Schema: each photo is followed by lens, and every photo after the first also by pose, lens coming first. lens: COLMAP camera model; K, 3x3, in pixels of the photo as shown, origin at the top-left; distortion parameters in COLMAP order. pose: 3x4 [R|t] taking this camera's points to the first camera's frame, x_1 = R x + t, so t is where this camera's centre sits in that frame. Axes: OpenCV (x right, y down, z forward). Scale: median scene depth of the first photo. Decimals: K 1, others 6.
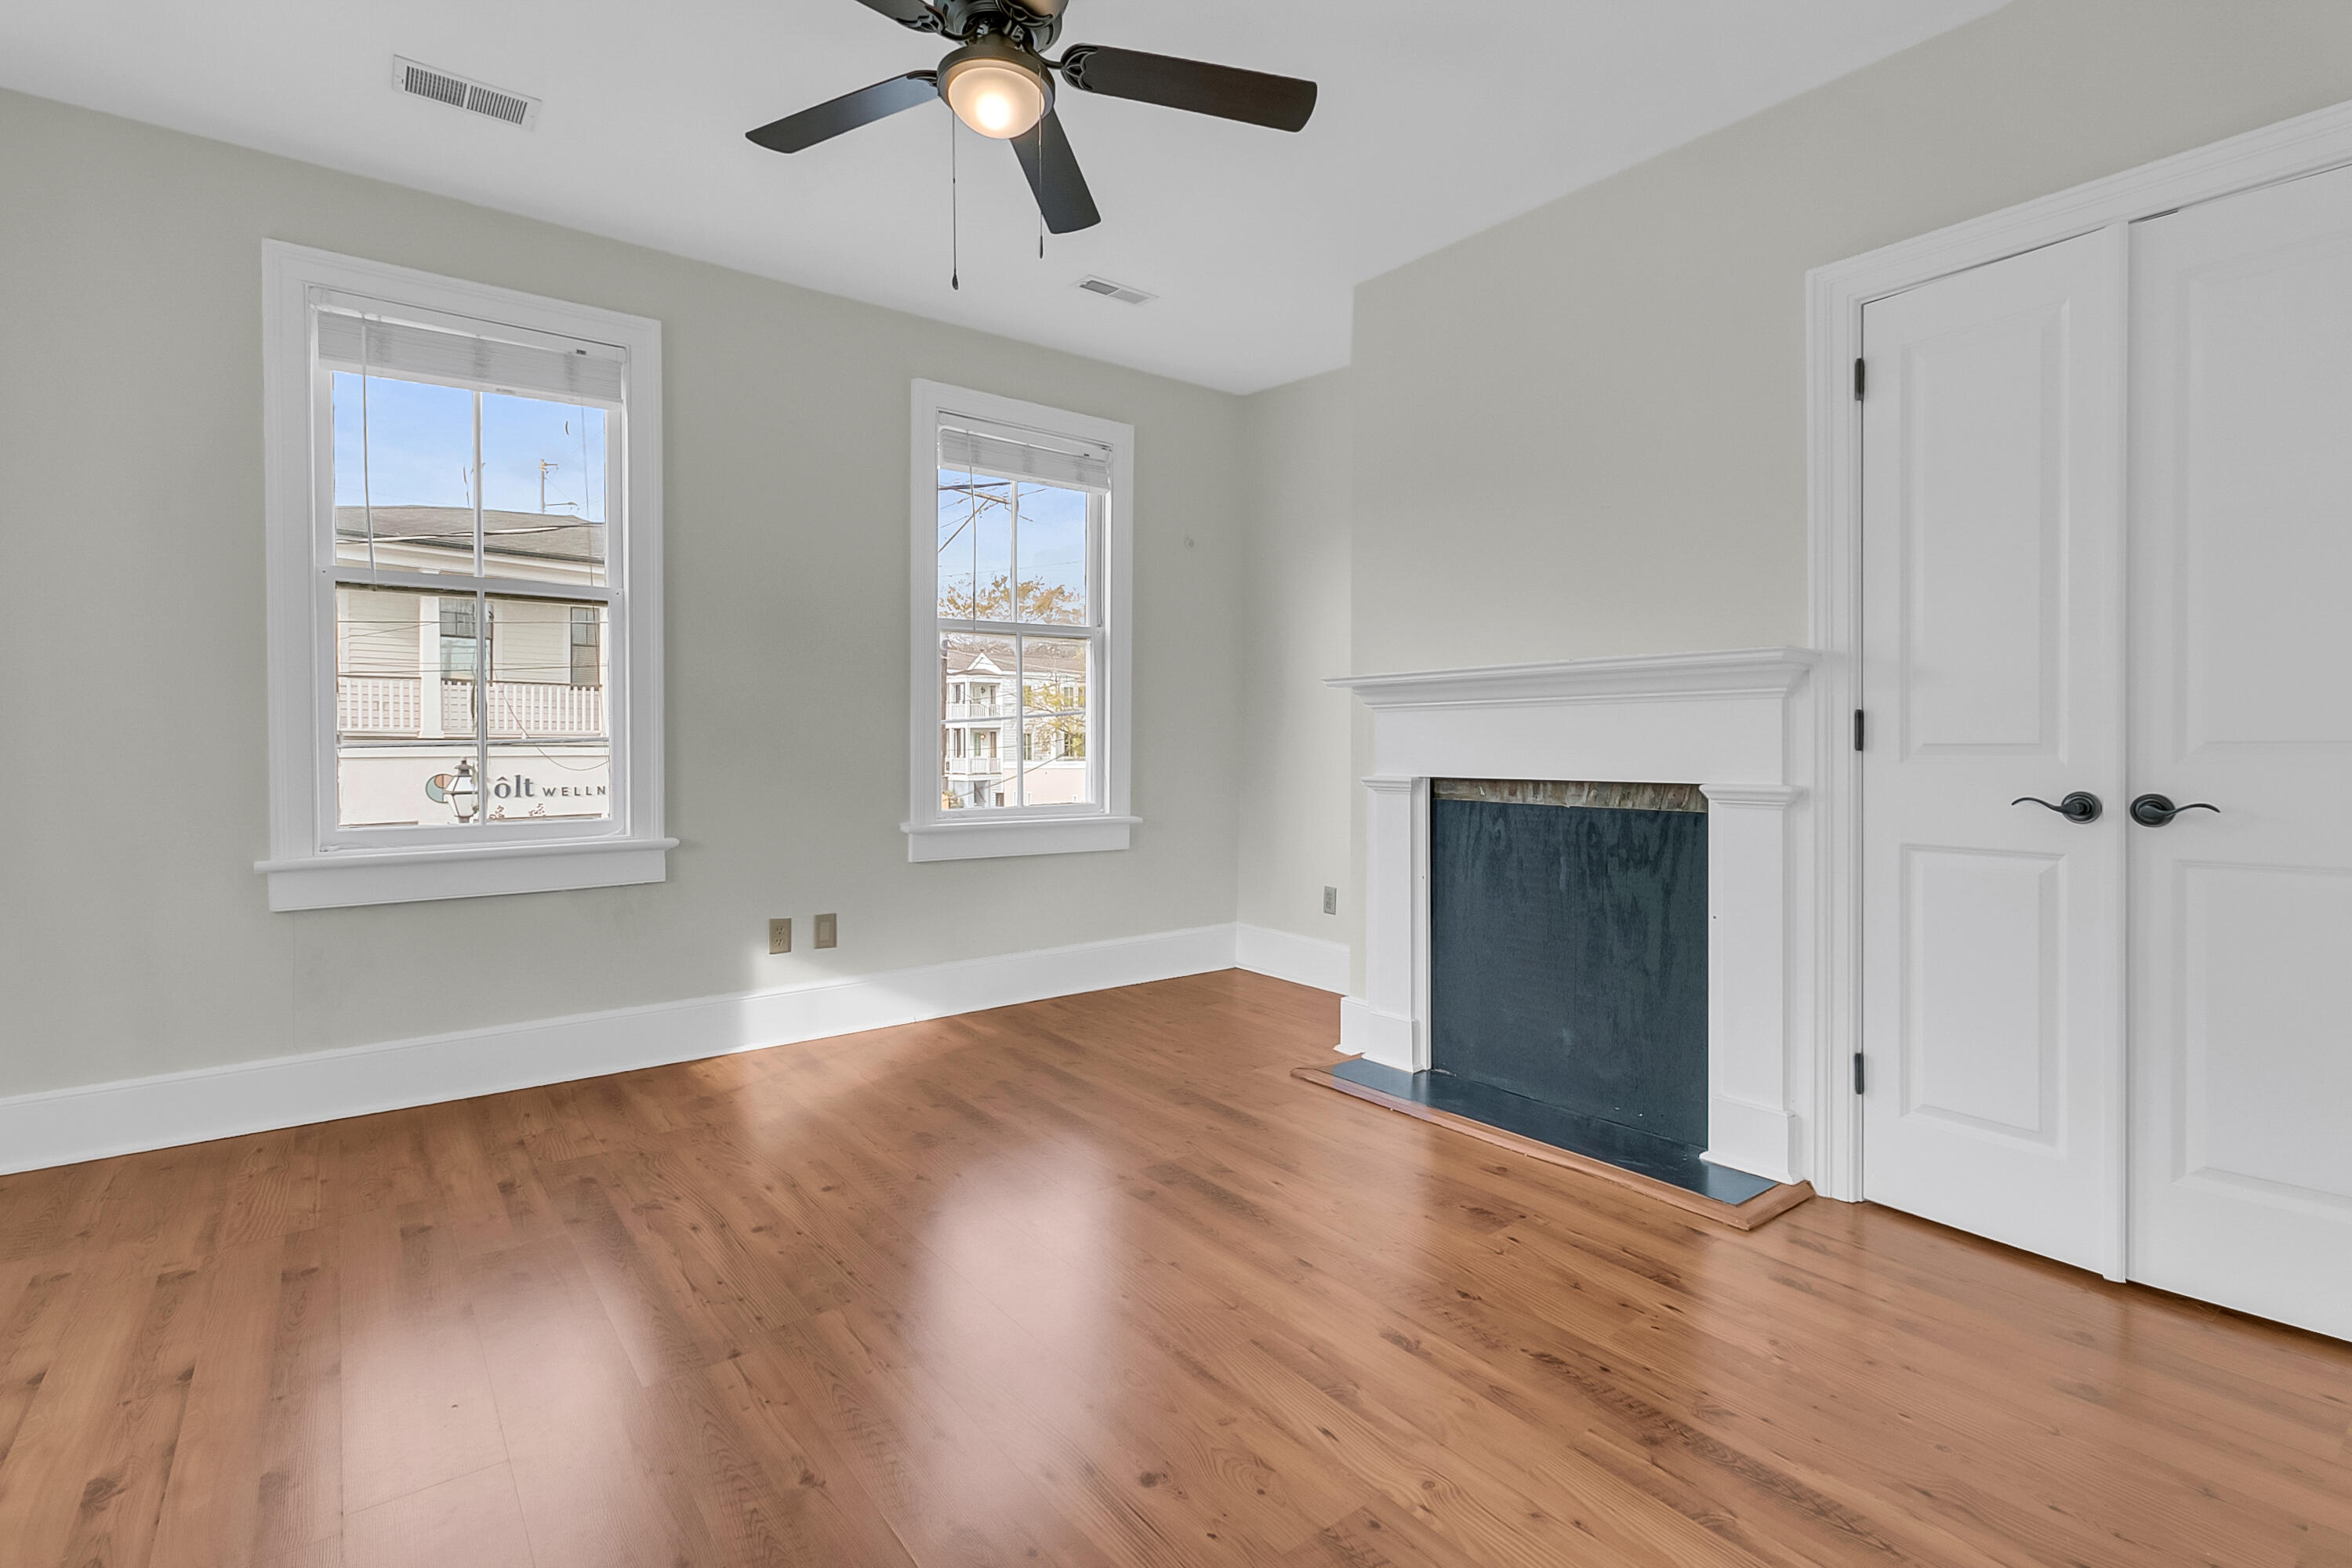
lens RADIAL K [[1115.3, 0, 1212.6], [0, 1115.3, 767.0], [0, 0, 1]] dist [0.003349, 0.000765]
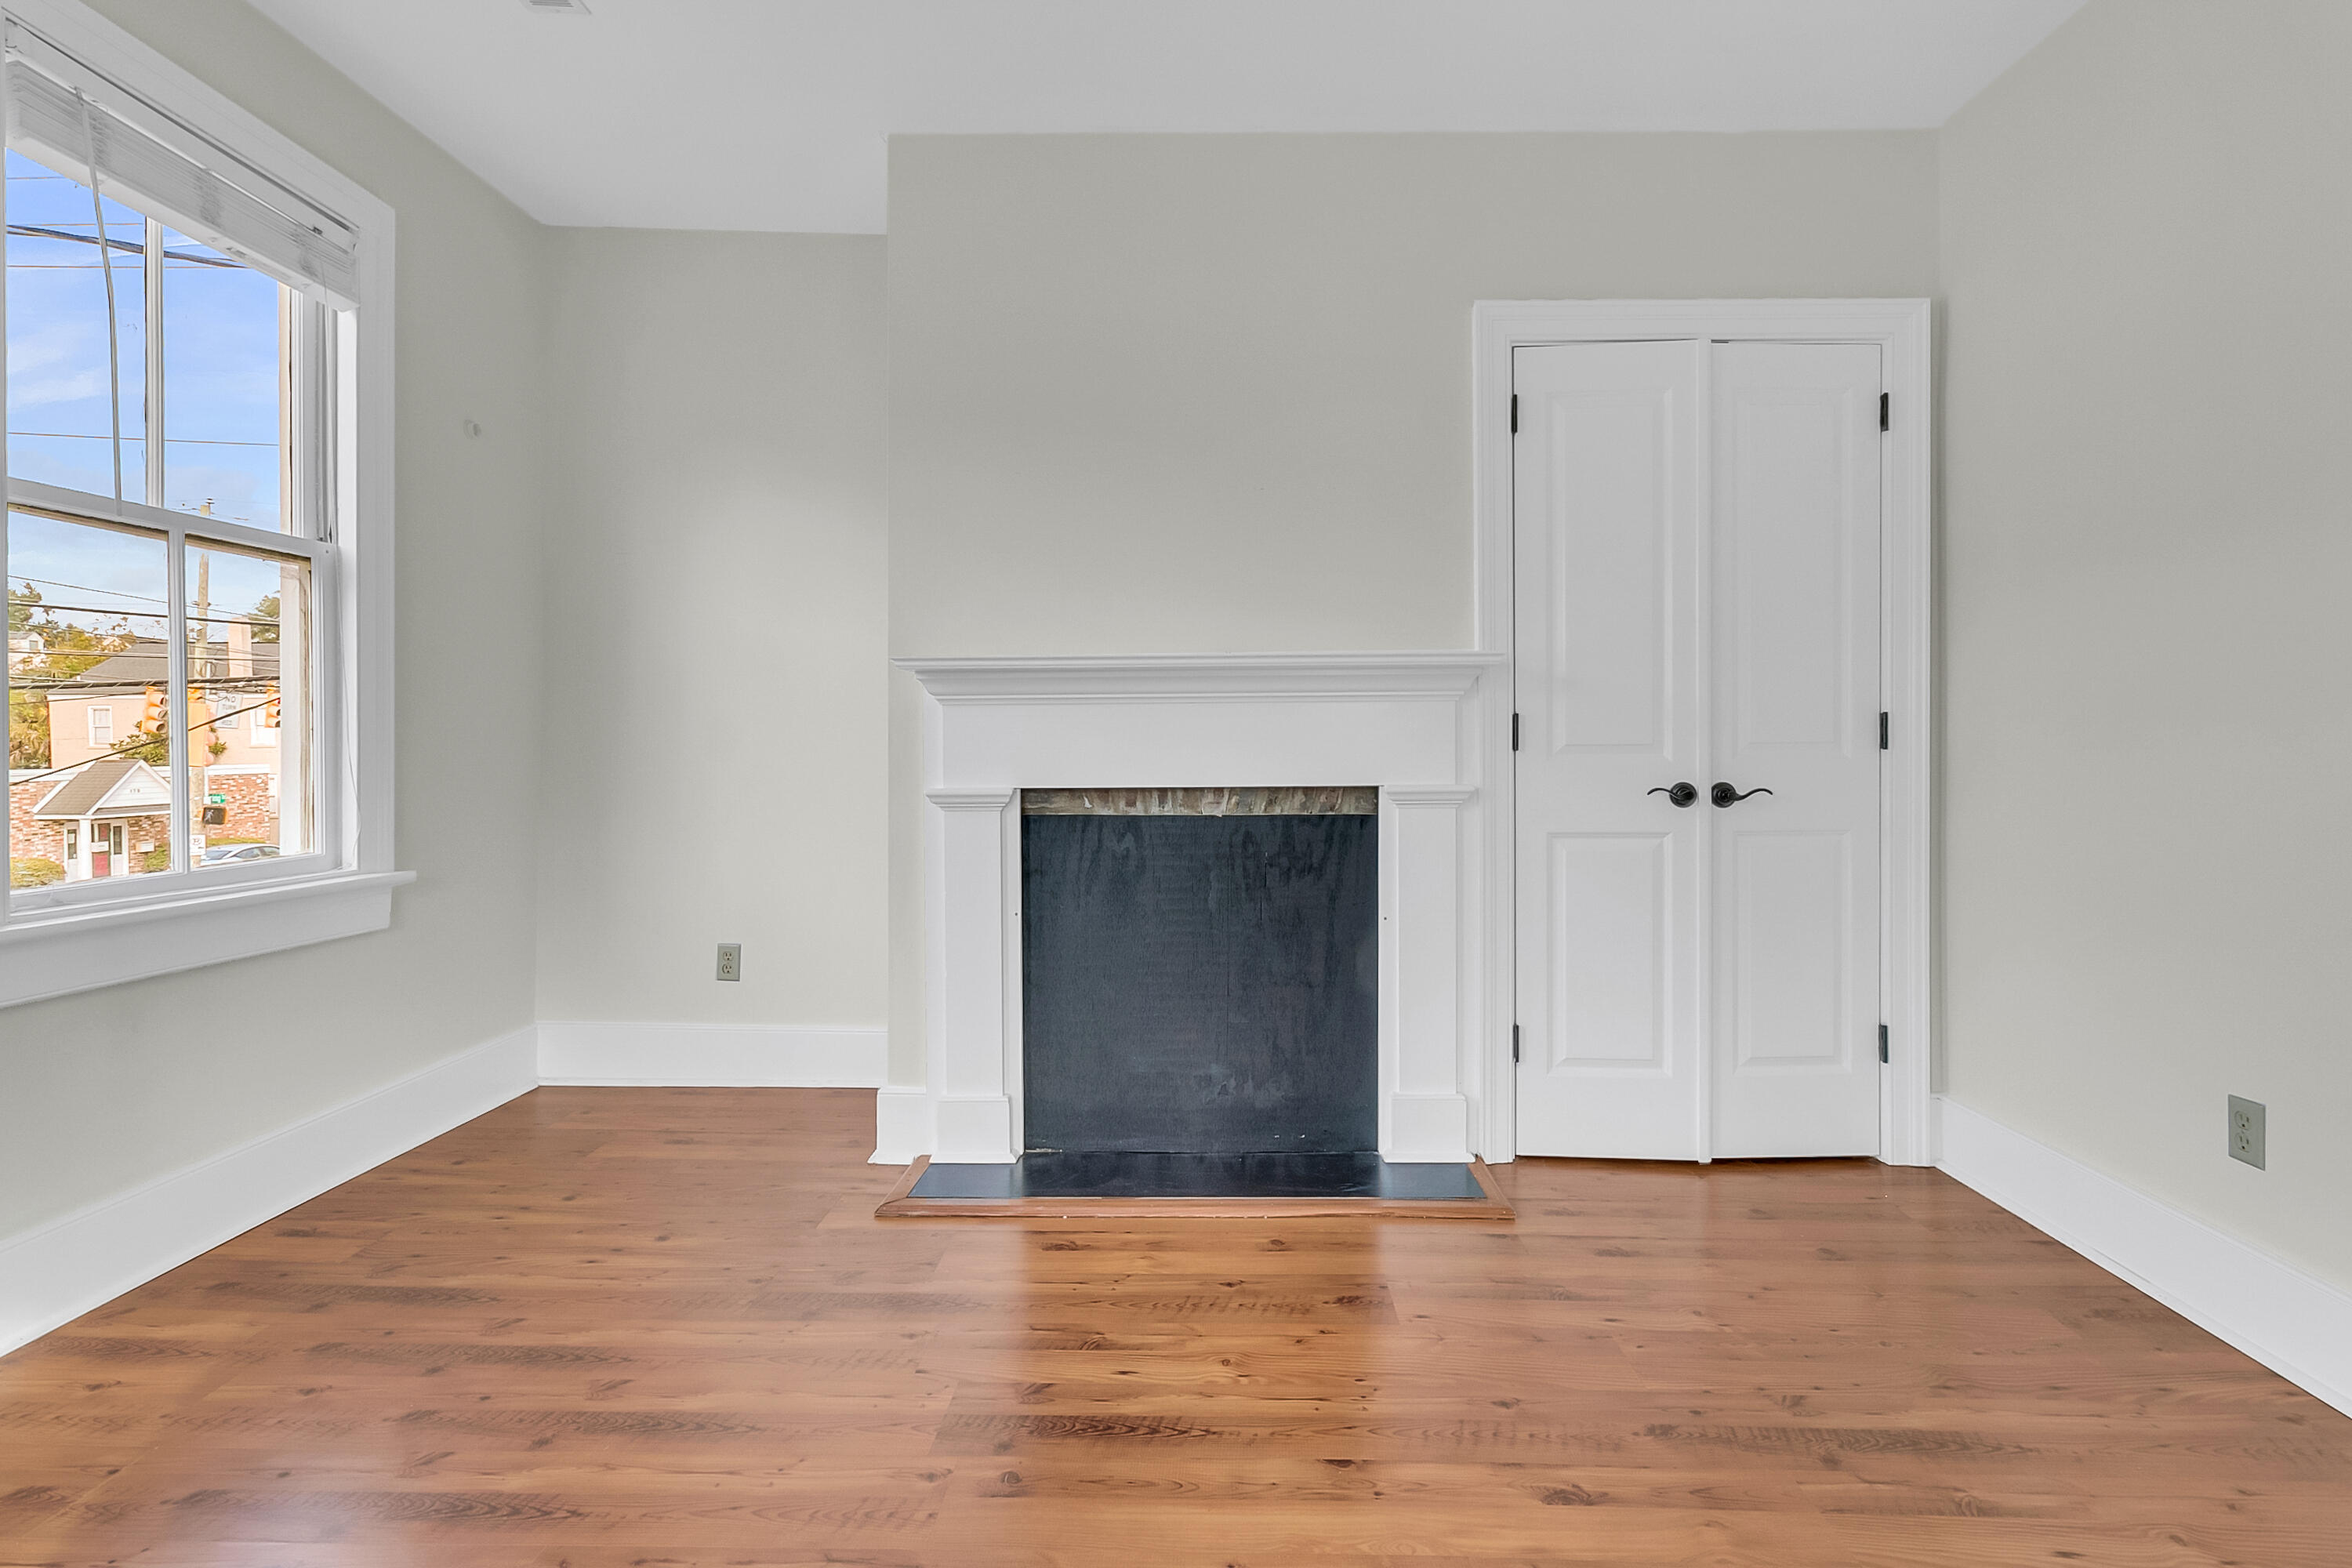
lens RADIAL K [[1115.3, 0, 1212.6], [0, 1115.3, 767.0], [0, 0, 1]] dist [0.003349, 0.000765]
pose [[0.635346, -0.016106, 0.772059, -0.378164], [0.019467, 0.999799, 0.004837, -0.008167], [-0.771982, 0.011957, 0.635532, 0.434201]]
